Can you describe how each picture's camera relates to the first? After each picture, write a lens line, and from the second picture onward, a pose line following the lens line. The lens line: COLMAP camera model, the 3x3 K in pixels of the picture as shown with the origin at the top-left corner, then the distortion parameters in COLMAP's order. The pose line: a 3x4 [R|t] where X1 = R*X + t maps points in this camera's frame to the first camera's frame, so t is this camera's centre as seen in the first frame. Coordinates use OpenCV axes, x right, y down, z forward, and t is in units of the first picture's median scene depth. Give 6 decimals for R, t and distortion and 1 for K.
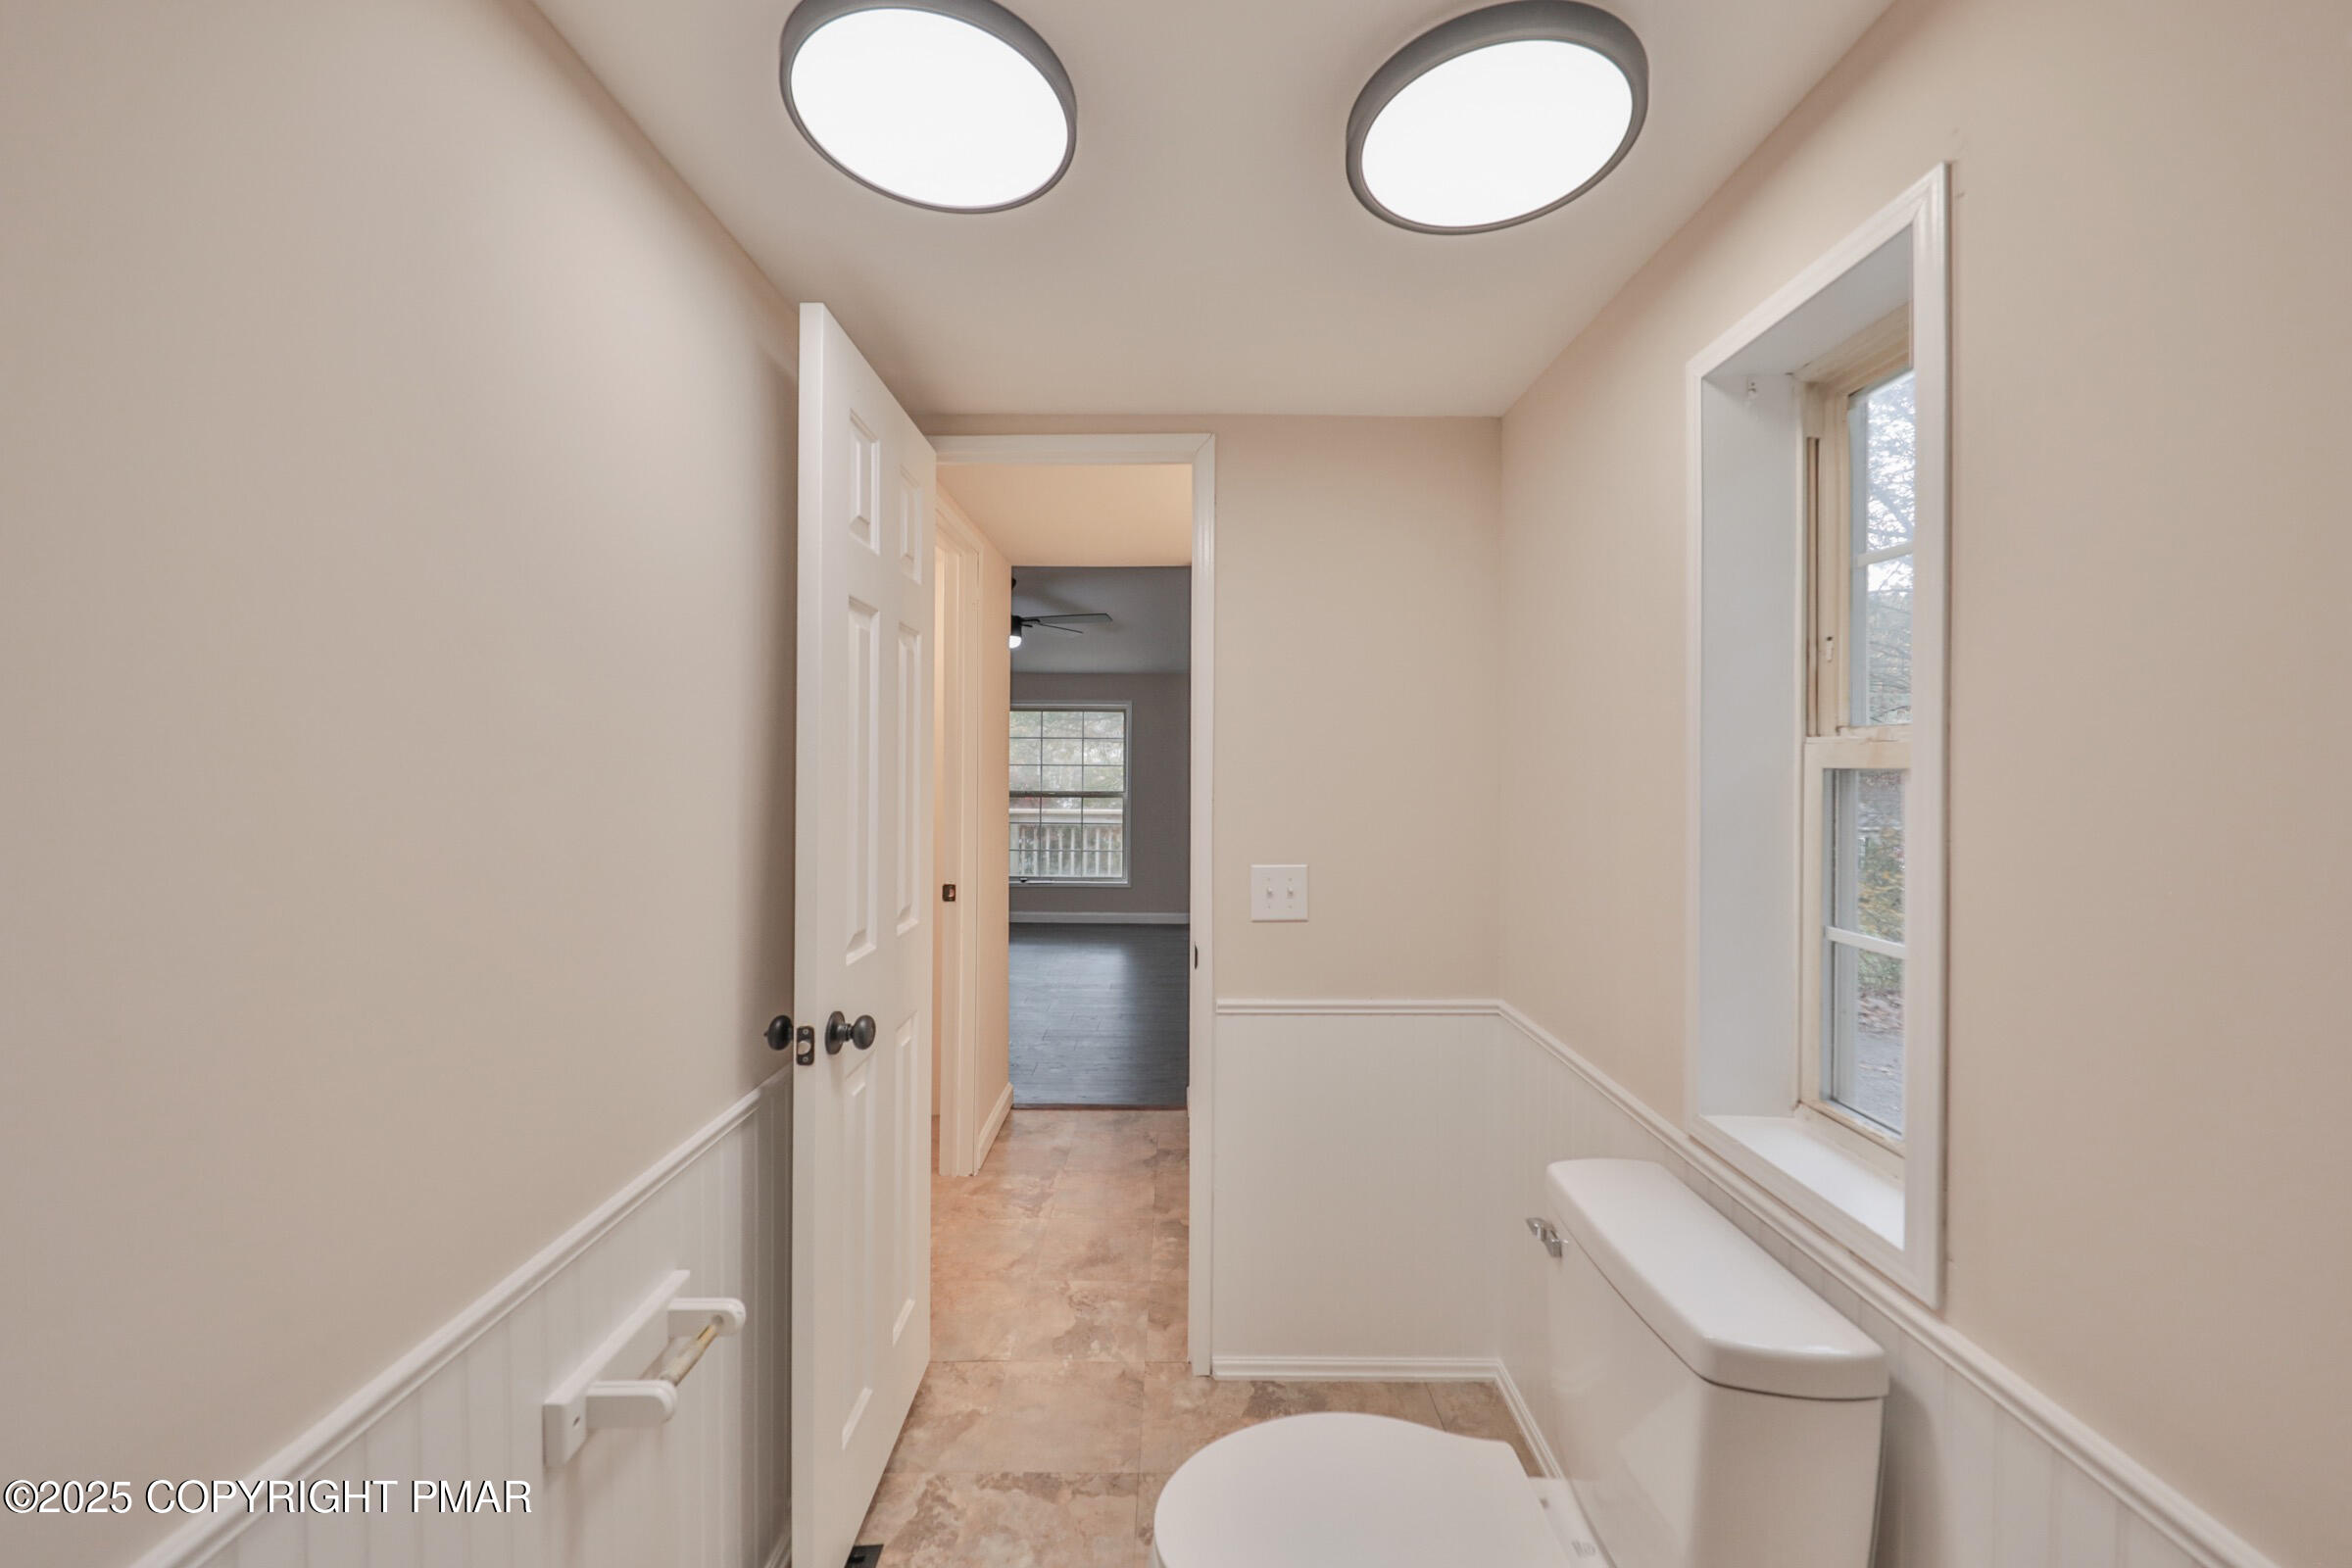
lens RADIAL K [[810.8, 0, 1180.7], [0, 810.8, 774.6], [0, 0, 1]] dist [0.008167, -0.005148]
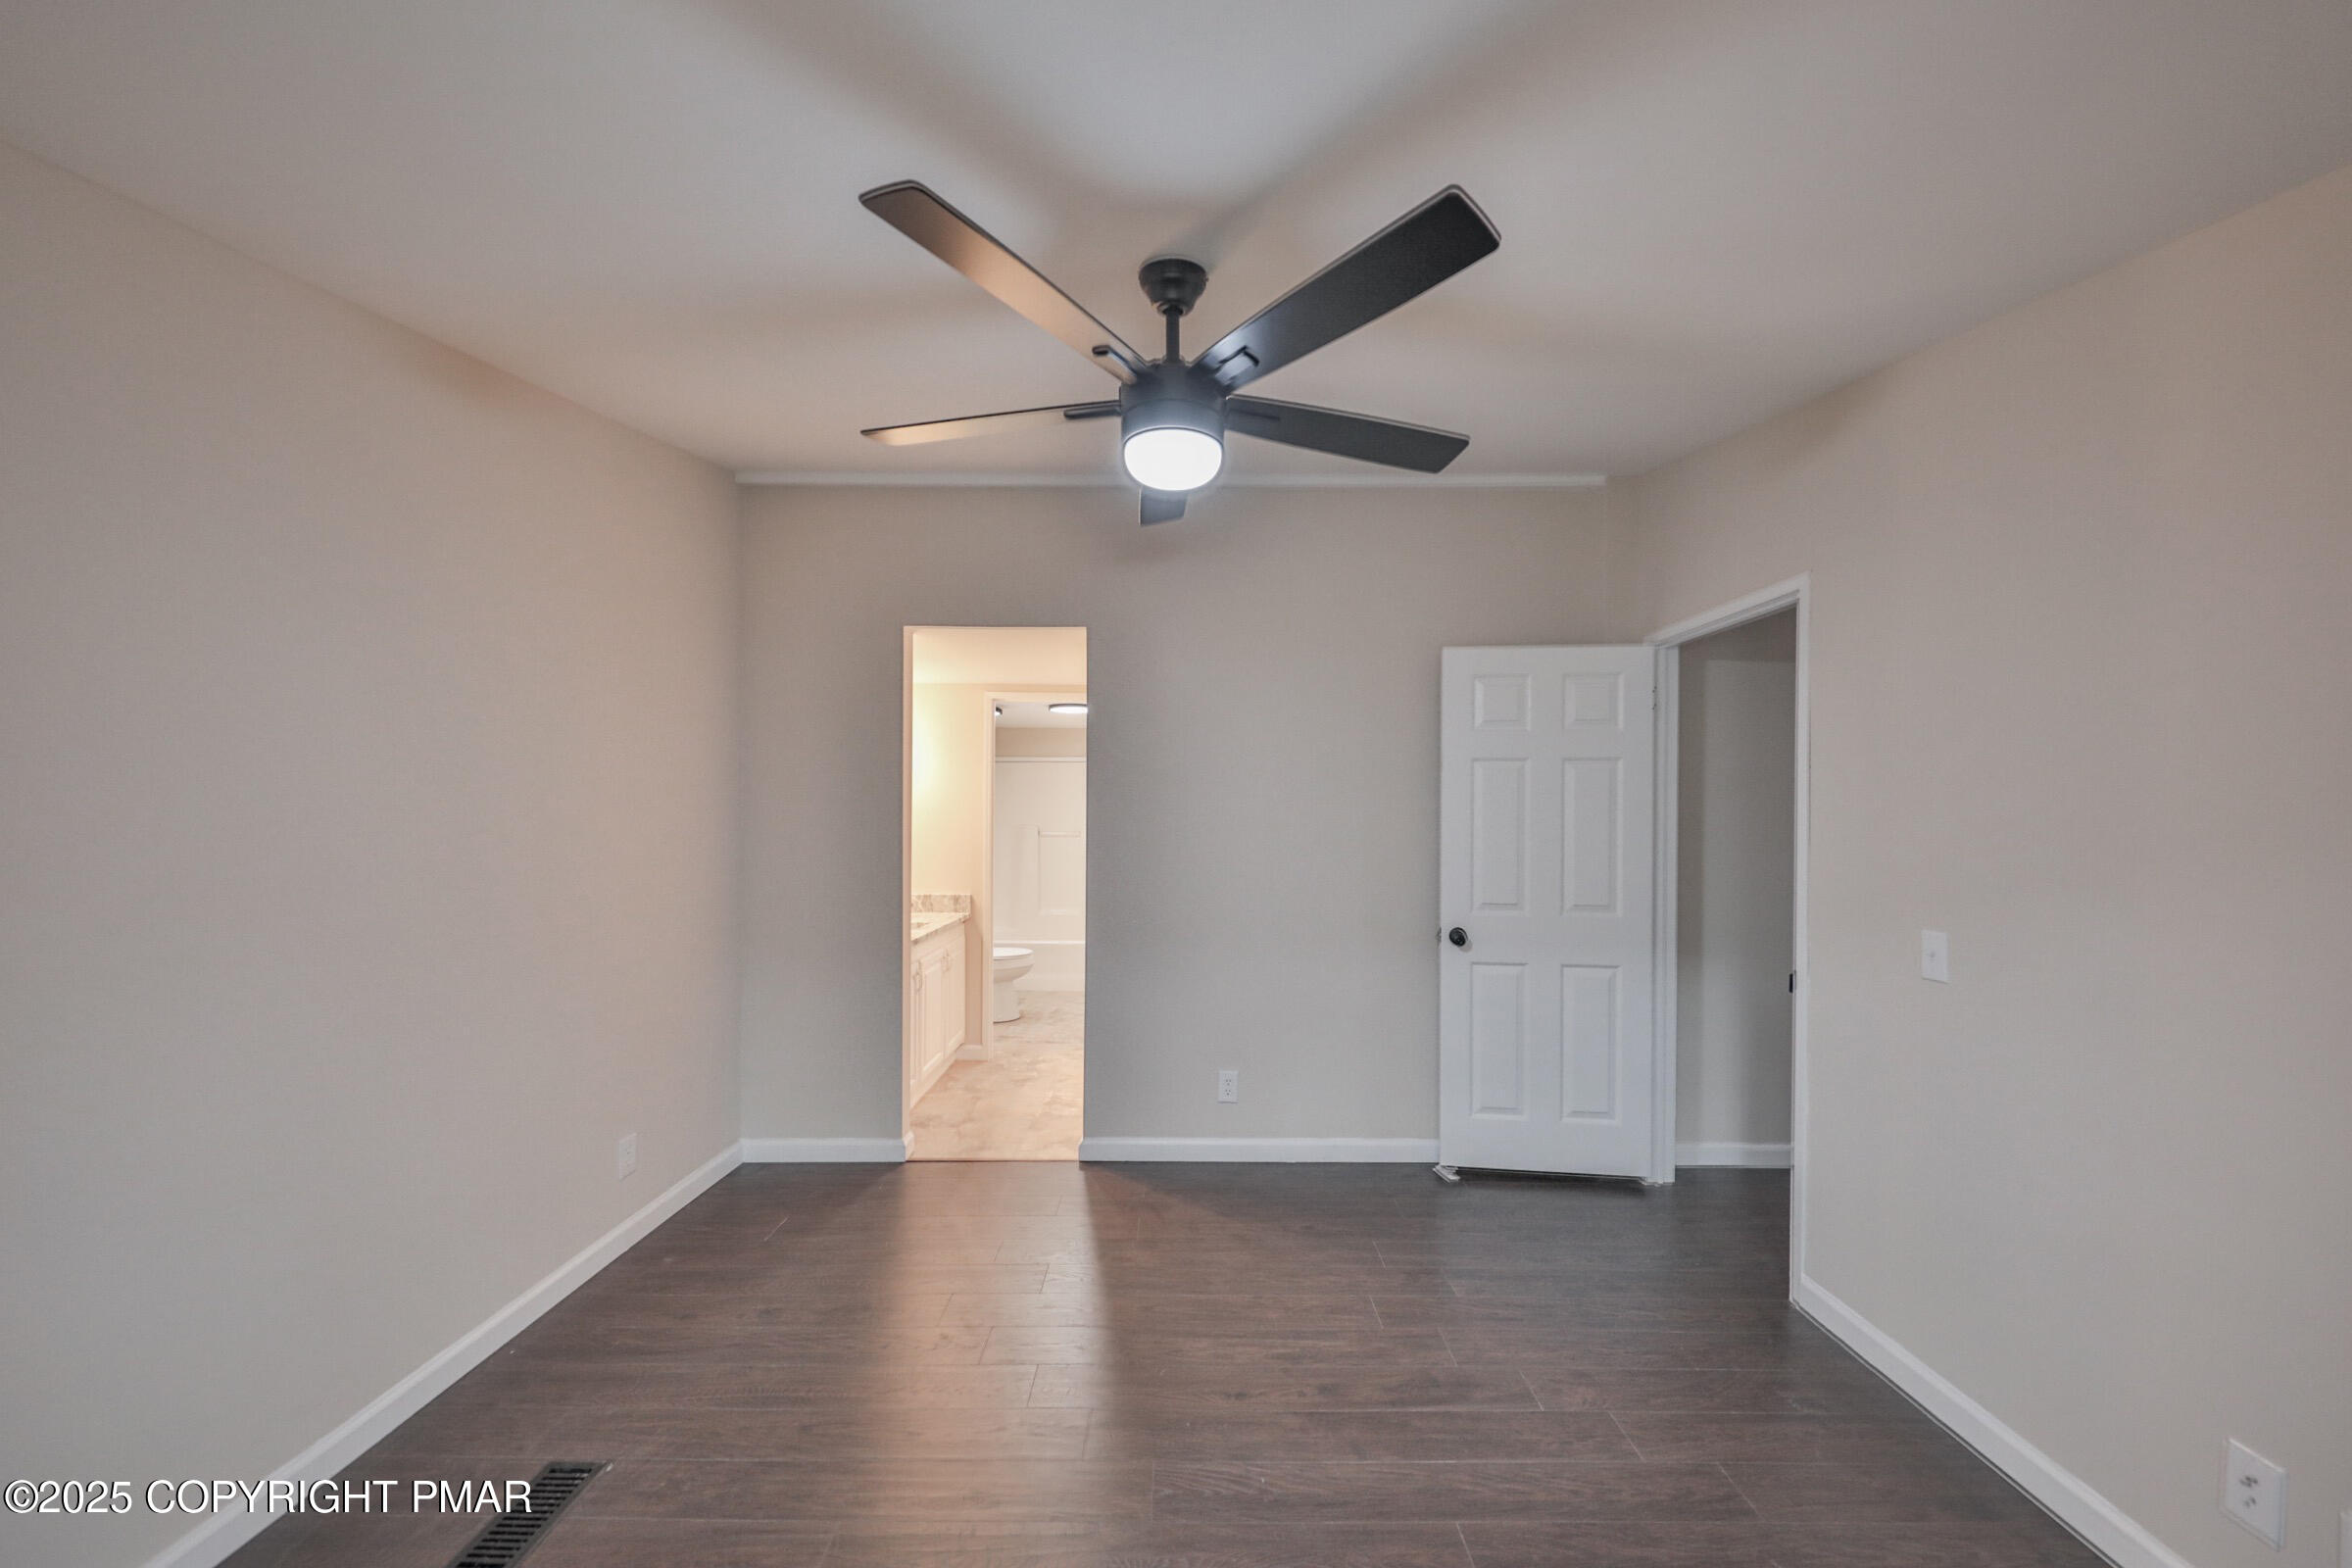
lens RADIAL K [[810.8, 0, 1180.7], [0, 810.8, 774.6], [0, 0, 1]] dist [0.008167, -0.005148]
pose [[-0.999869, 0.000655, 0.016144, -0.664149], [0.000011, 0.999207, -0.039820, -0.059742], [-0.016157, -0.039815, -0.999076, 3.827885]]
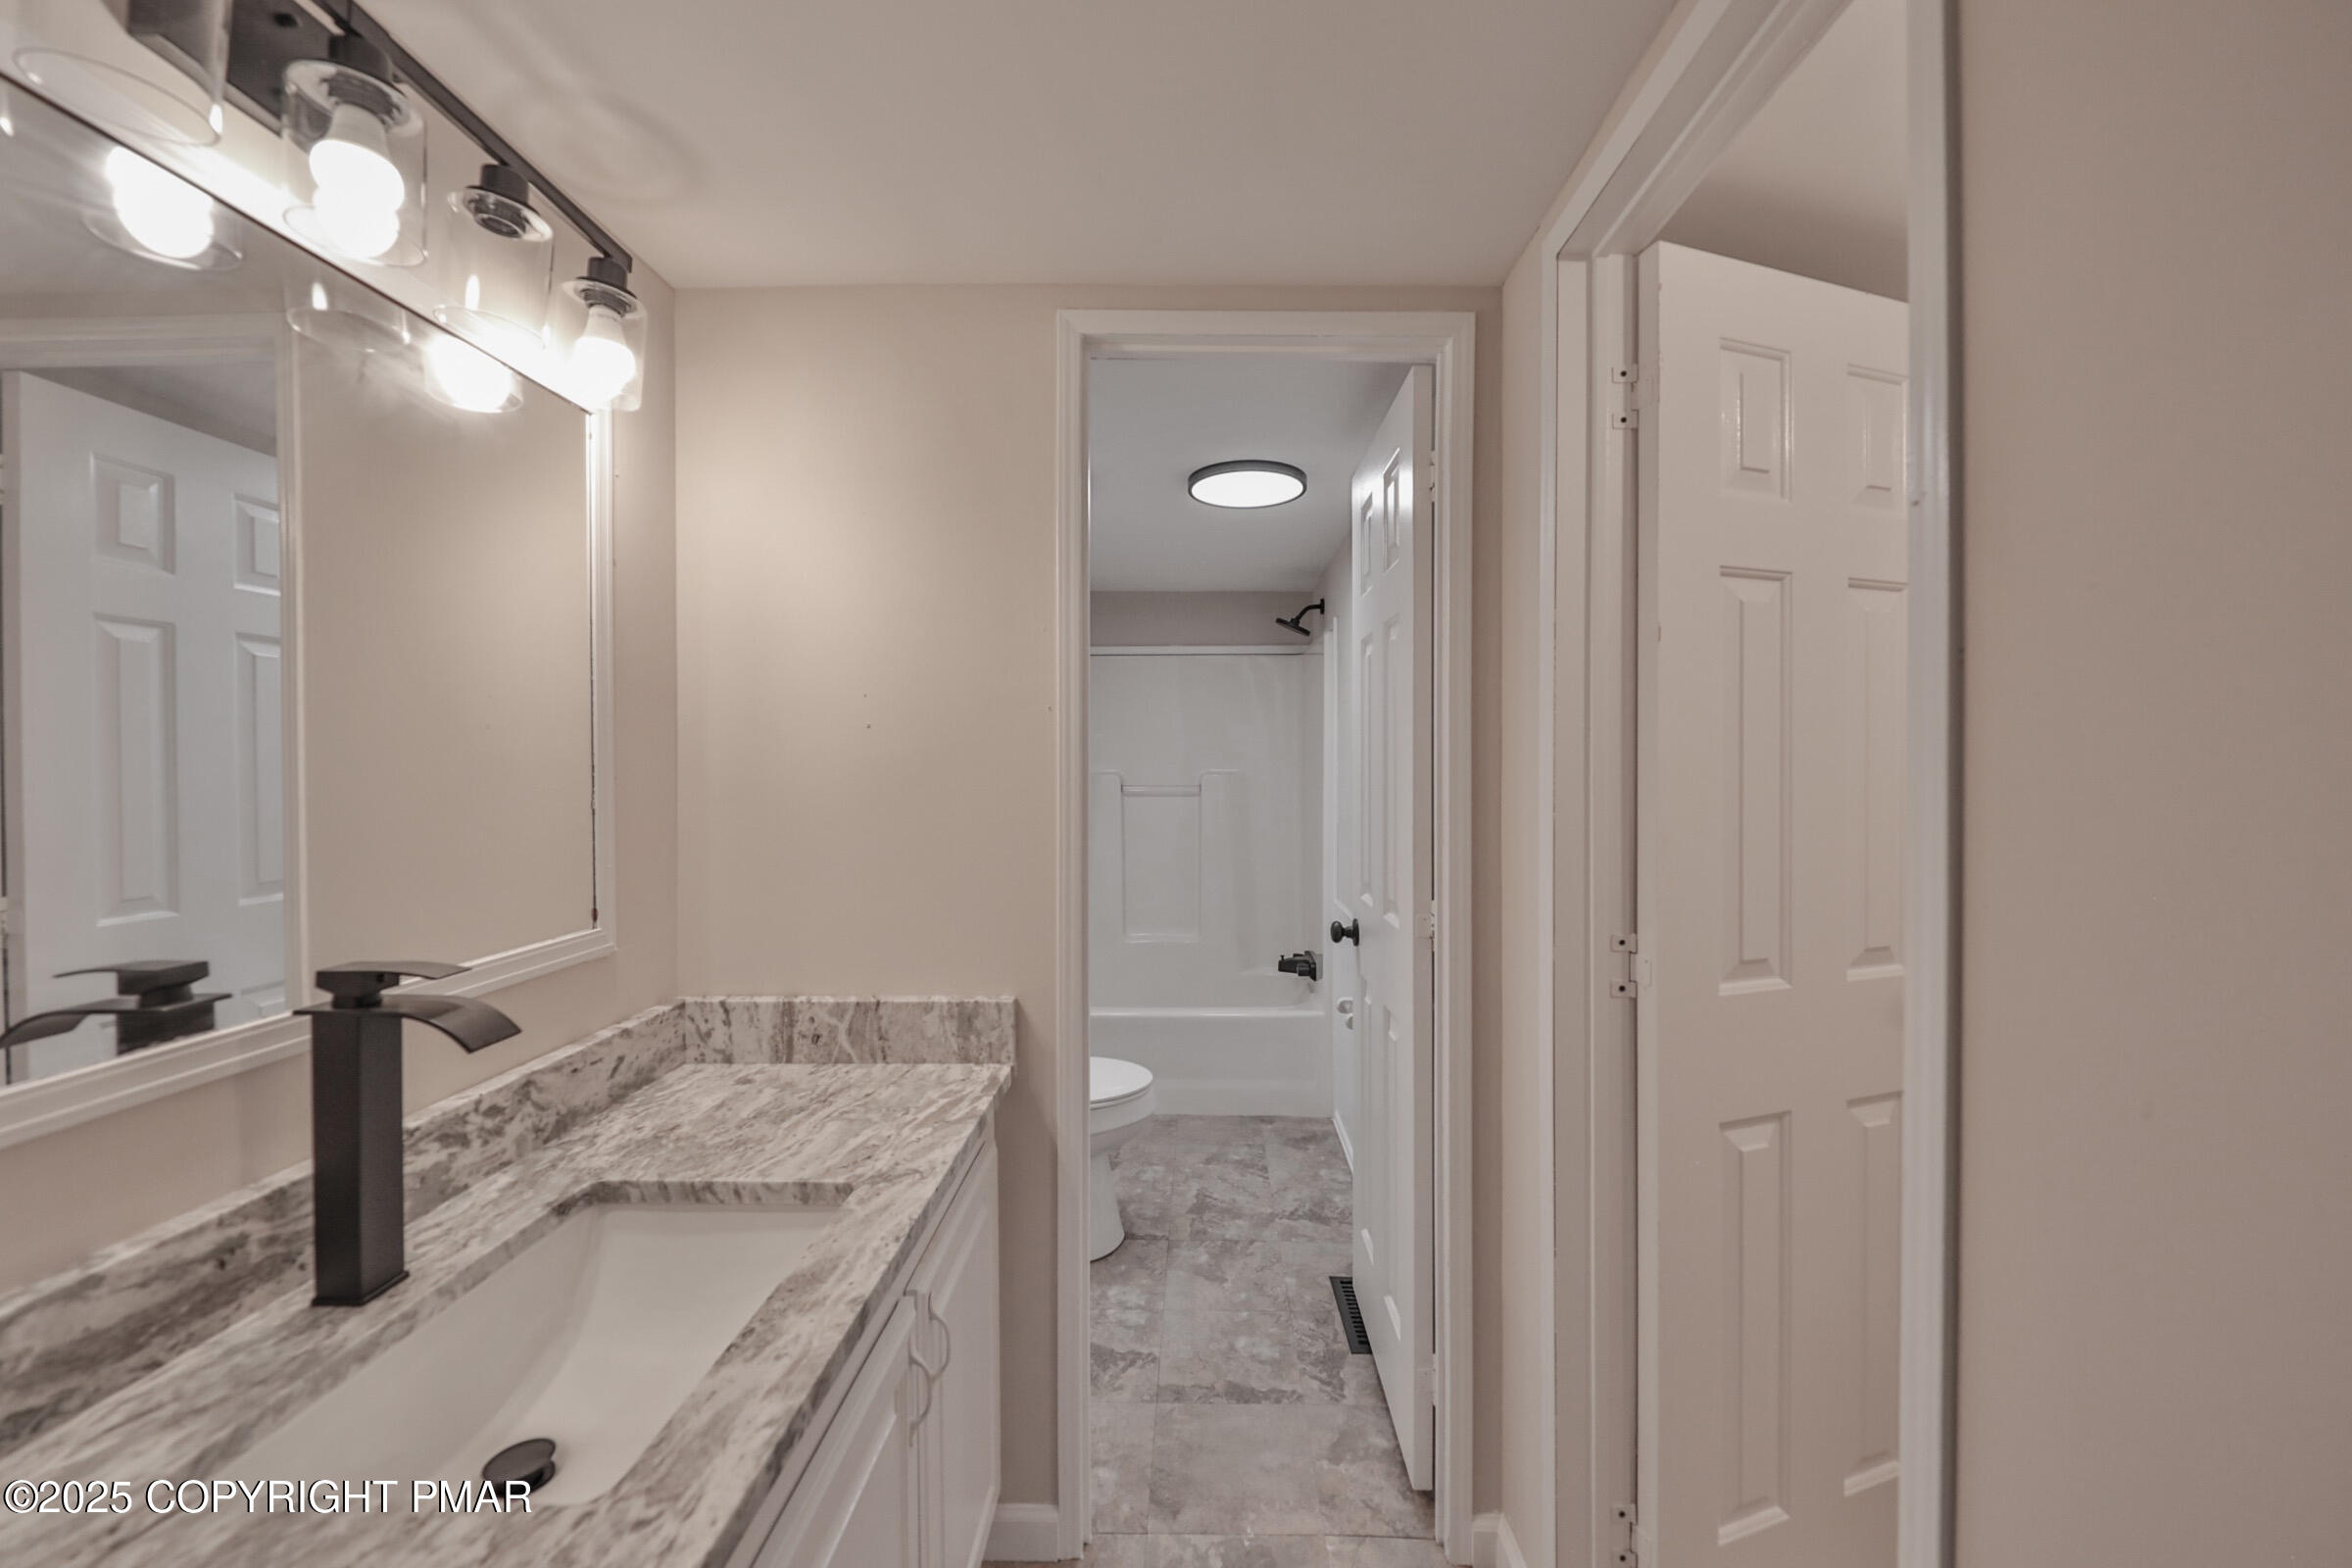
lens RADIAL K [[810.8, 0, 1180.7], [0, 810.8, 774.6], [0, 0, 1]] dist [0.008167, -0.005148]
pose [[-0.999523, -0.004770, 0.030520, -0.103760], [-0.004216, 0.999826, 0.018184, -0.006122], [-0.030601, 0.018046, -0.999369, 1.900338]]
